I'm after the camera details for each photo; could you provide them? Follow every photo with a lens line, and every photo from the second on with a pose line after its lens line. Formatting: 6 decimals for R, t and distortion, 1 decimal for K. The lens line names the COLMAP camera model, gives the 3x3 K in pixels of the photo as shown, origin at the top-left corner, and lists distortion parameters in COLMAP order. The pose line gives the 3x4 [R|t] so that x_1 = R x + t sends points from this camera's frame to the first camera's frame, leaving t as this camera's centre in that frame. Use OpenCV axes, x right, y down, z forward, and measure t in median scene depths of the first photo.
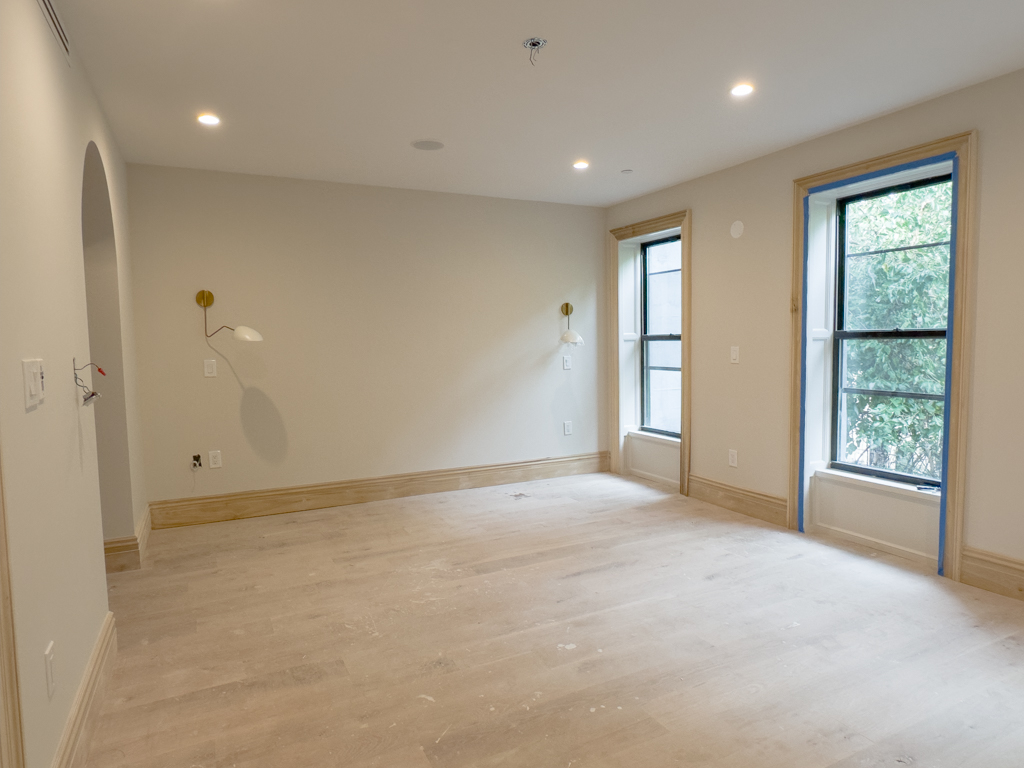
lens RADIAL K [[616.2, 0, 515.0], [0, 616.2, 378.1], [0, 0, 1]] dist [0.002178, 0.004906]
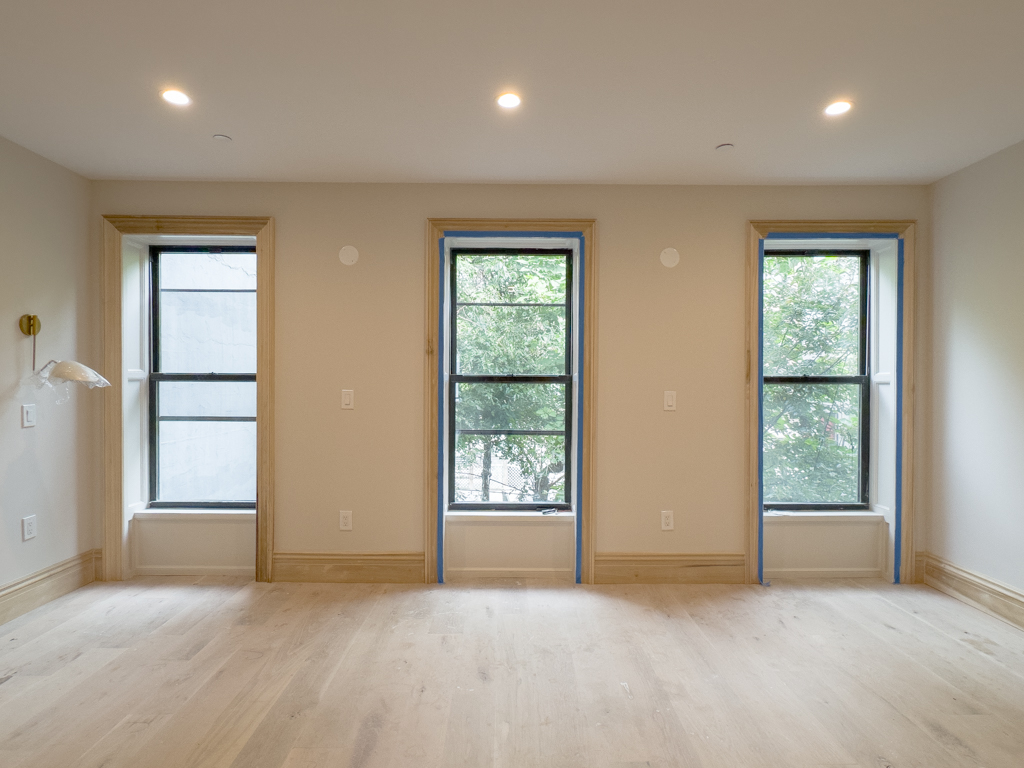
lens RADIAL K [[549.1, 0, 508.6], [0, 549.1, 380.4], [0, 0, 1]] dist [-0.004221, 0.003281]
pose [[0.449649, 0.014866, 0.893081, -0.225731], [0.042894, 0.998348, -0.038215, -0.024518], [-0.892175, 0.055492, 0.448269, 0.450098]]
